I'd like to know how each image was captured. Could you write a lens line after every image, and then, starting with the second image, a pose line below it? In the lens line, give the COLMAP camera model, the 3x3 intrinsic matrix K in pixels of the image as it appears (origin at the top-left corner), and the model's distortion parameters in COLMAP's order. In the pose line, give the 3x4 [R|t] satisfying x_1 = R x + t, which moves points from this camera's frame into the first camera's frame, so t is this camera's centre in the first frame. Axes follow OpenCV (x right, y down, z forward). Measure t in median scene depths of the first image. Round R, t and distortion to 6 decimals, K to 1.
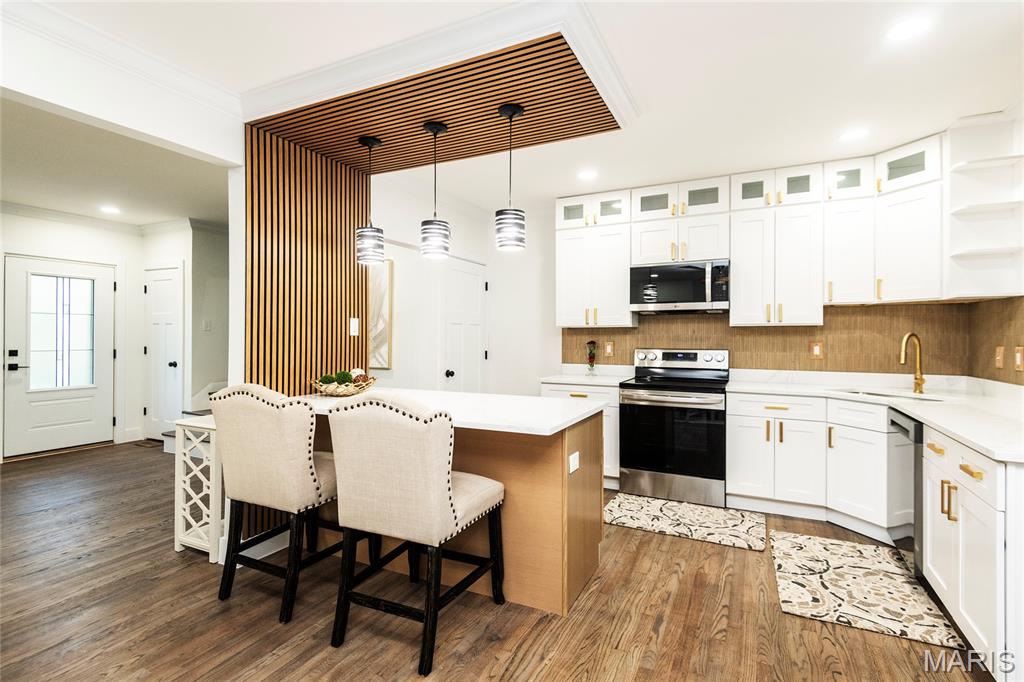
lens RADIAL K [[476.9, 0, 493.8], [0, 476.9, 333.7], [0, 0, 1]] dist [0.062289, -0.032313]
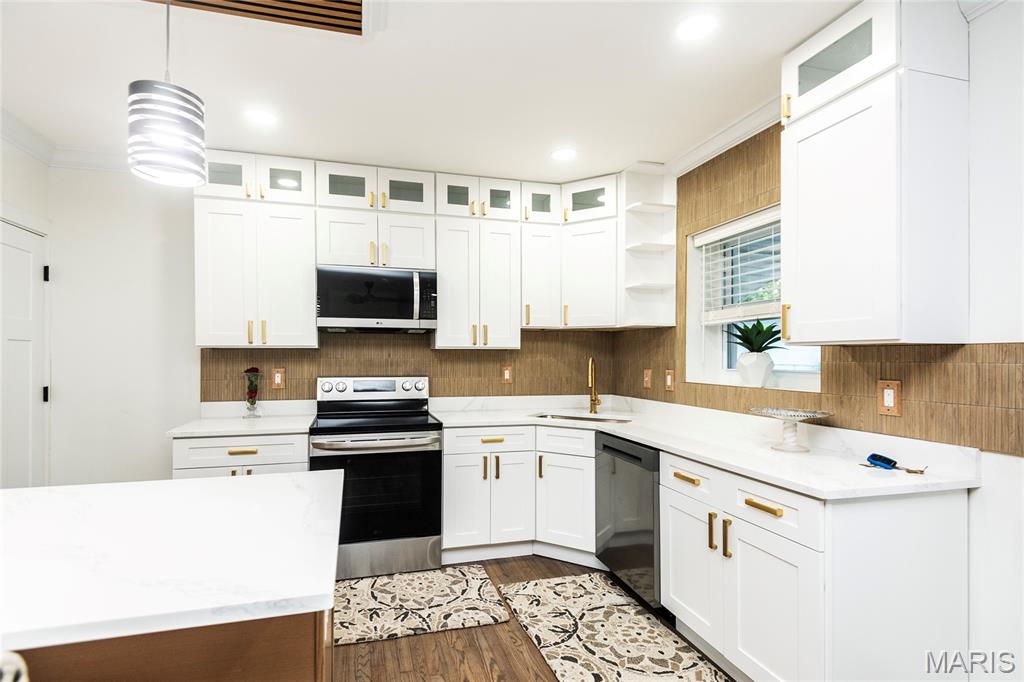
lens RADIAL K [[504.5, 0, 486.4], [0, 504.5, 355.4], [0, 0, 1]] dist [0.026759, -0.000294]
pose [[0.747118, 0.002080, 0.664688, -0.042740], [-0.003681, 0.999993, 0.001007, -0.005971], [-0.664682, -0.003199, 0.747120, 0.299139]]
